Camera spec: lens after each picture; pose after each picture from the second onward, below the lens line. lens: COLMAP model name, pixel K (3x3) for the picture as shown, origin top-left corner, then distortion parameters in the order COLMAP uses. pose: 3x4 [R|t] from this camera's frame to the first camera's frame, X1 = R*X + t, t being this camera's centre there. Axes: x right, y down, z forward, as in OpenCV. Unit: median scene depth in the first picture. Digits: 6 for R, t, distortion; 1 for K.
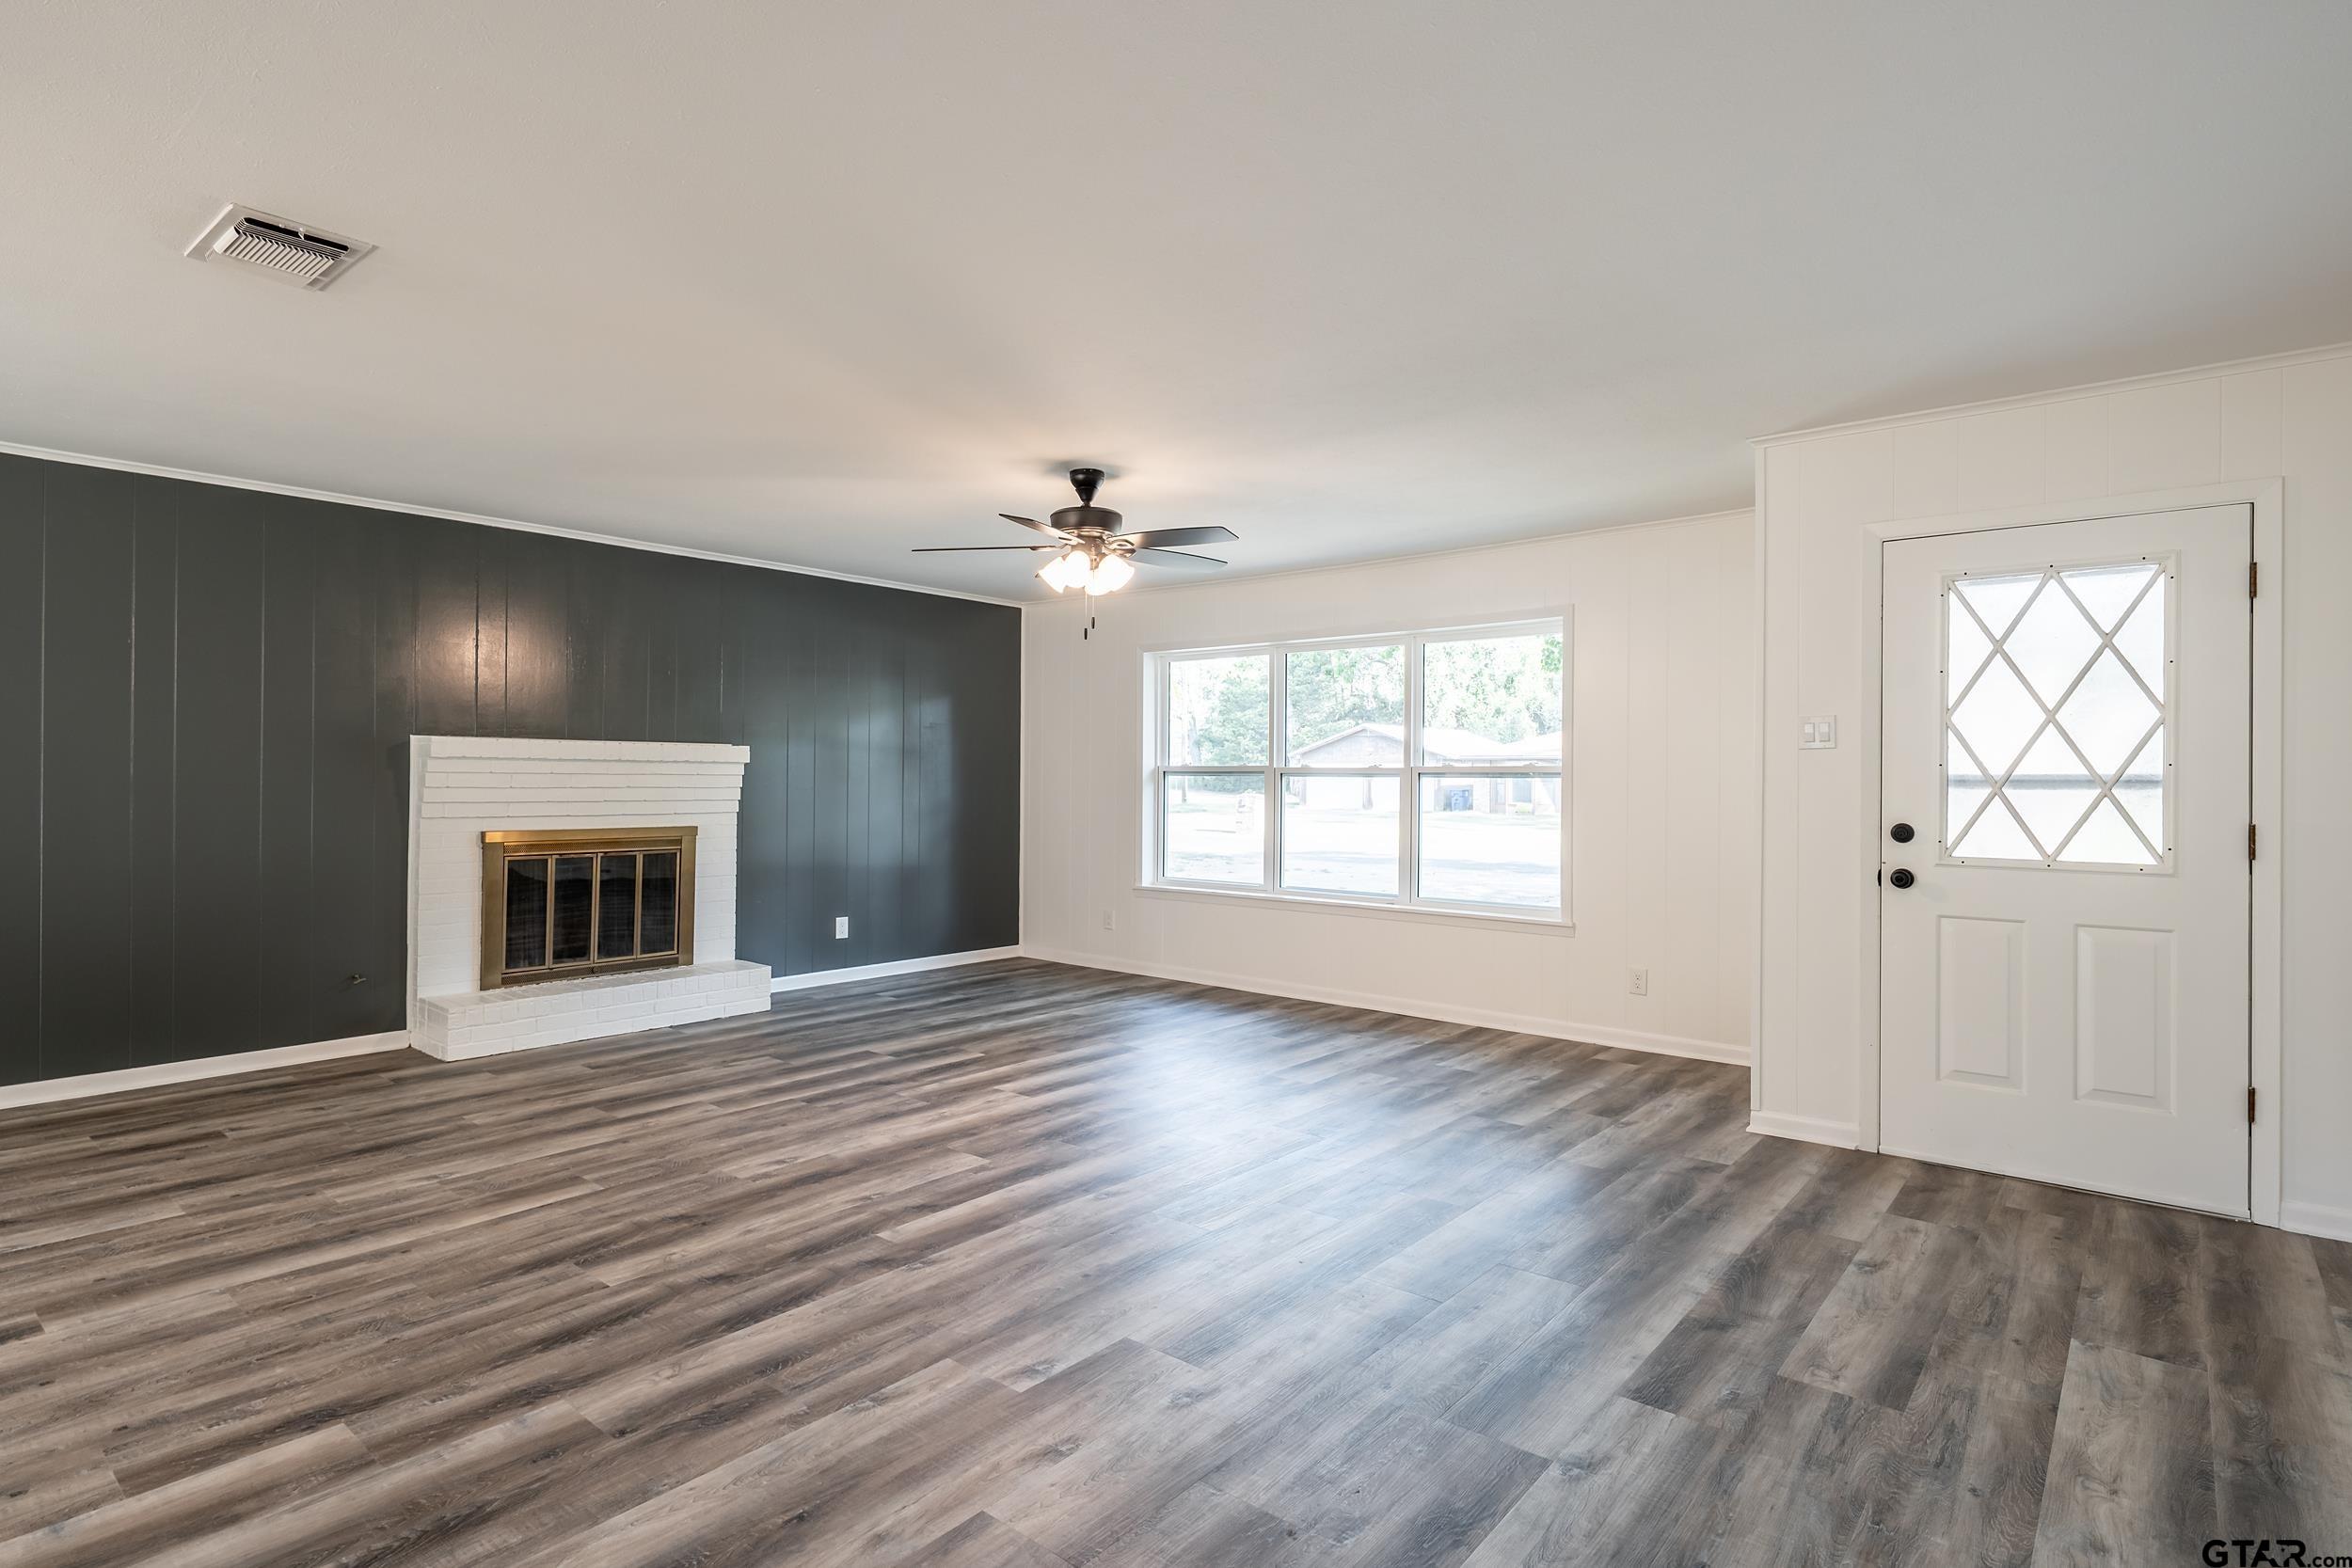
lens RADIAL K [[1186.3, 0, 1176.0], [0, 1186.3, 784.0], [0, 0, 1]] dist [0.005171, -0.000069]
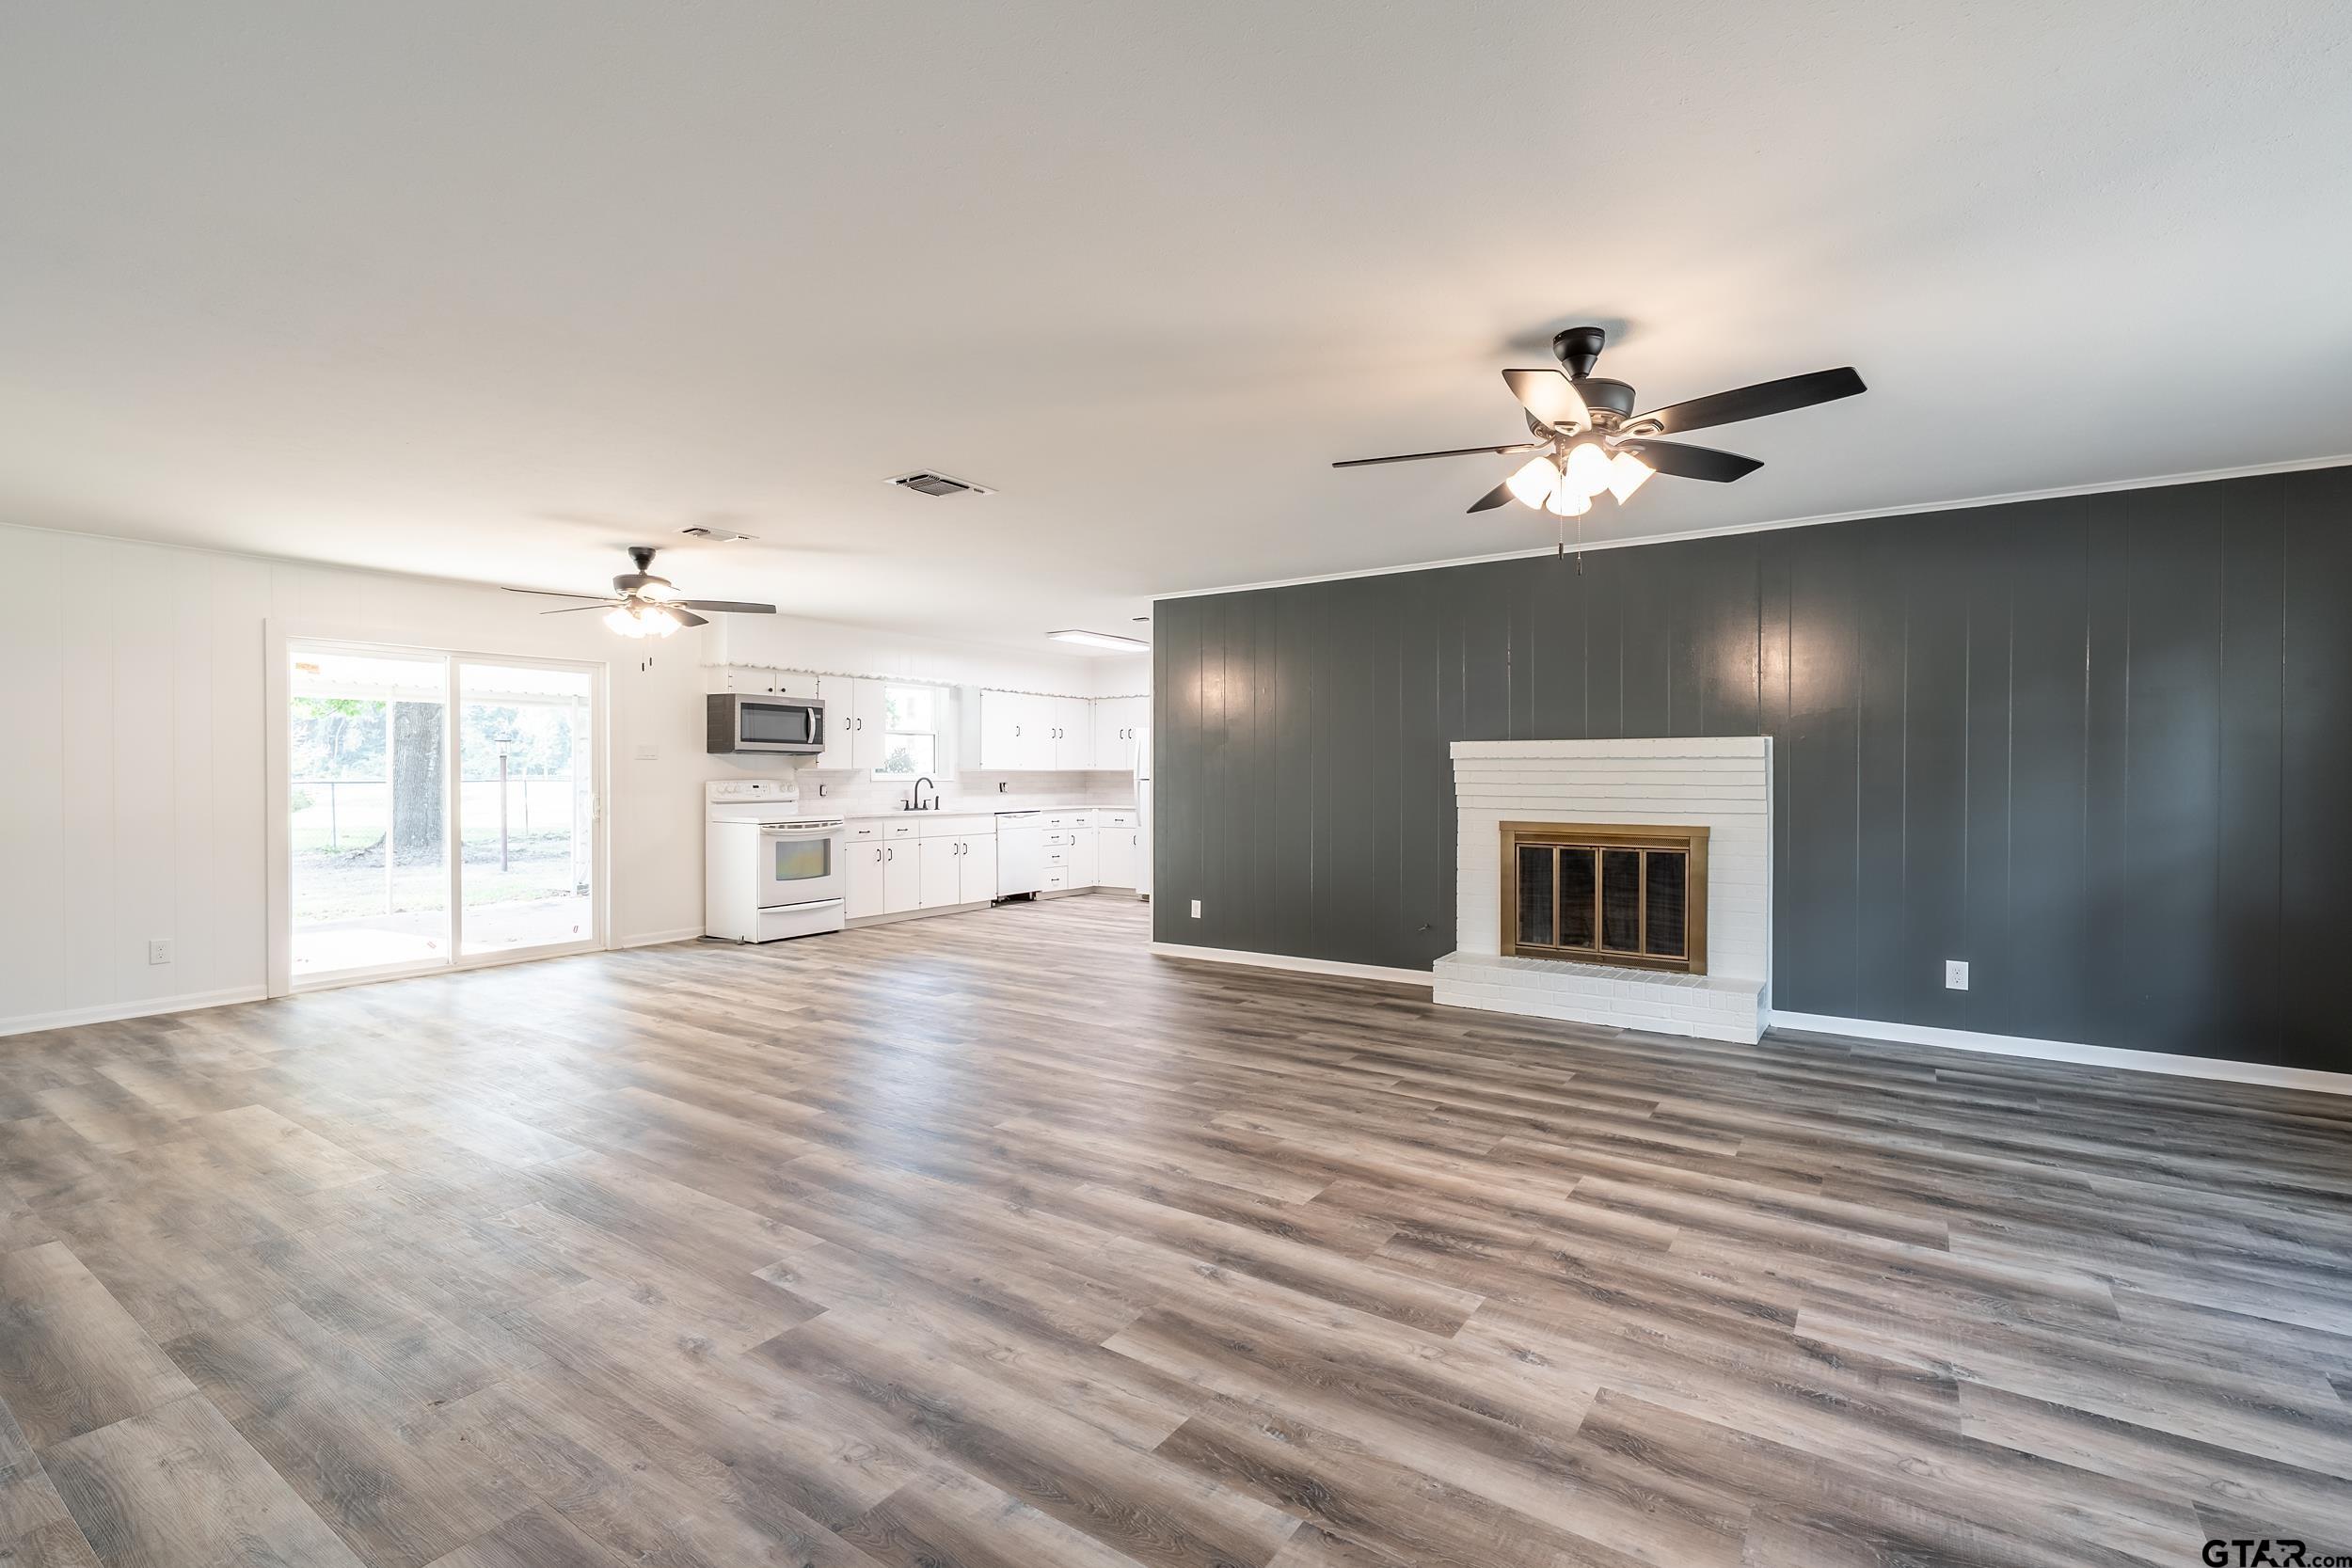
lens RADIAL K [[1060.0, 0, 1176.0], [0, 1060.0, 784.0], [0, 0, 1]] dist [0.001019, -0.000437]
pose [[0.095260, 0.004708, -0.995441, 0.626047], [-0.004499, 0.999981, 0.004299, 0.000376], [0.995442, 0.004069, 0.095280, 0.834694]]
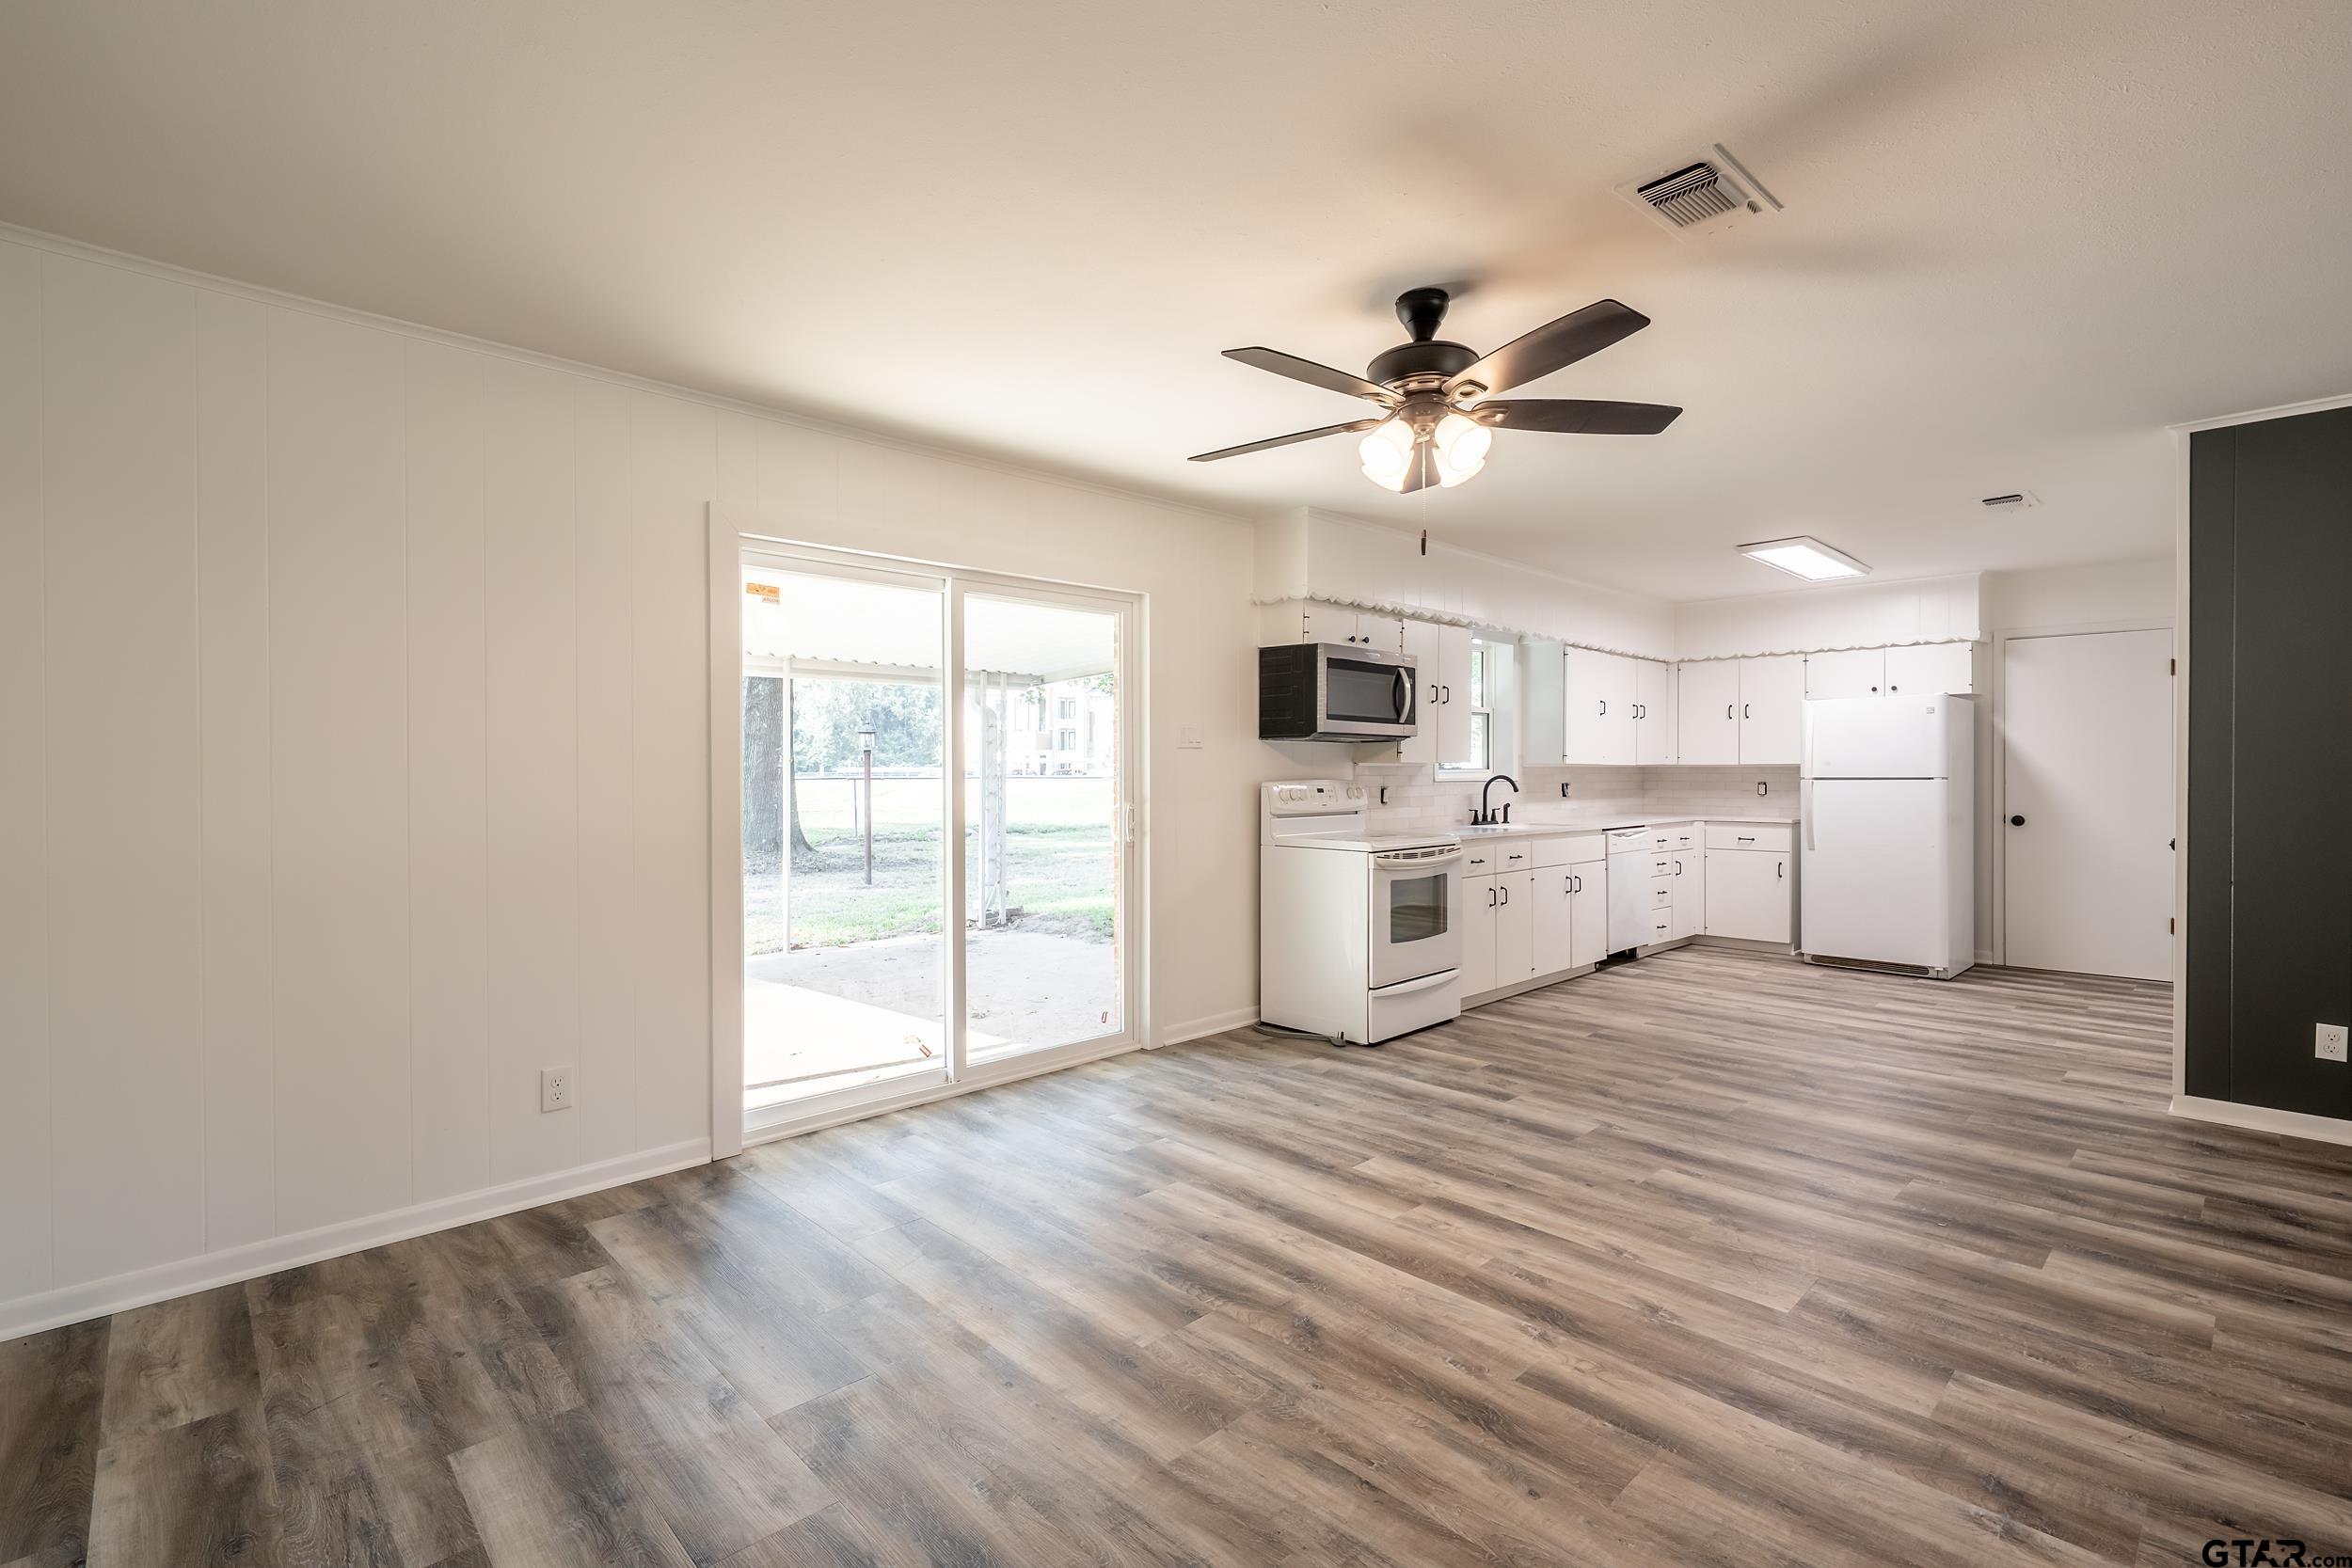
lens RADIAL K [[1060.0, 0, 1176.0], [0, 1060.0, 784.0], [0, 0, 1]] dist [0.001019, -0.000437]
pose [[-0.121809, 0.008187, -0.992520, 0.550675], [-0.004142, 0.999953, 0.008757, 0.000214], [0.992545, 0.005178, -0.121770, 0.773274]]
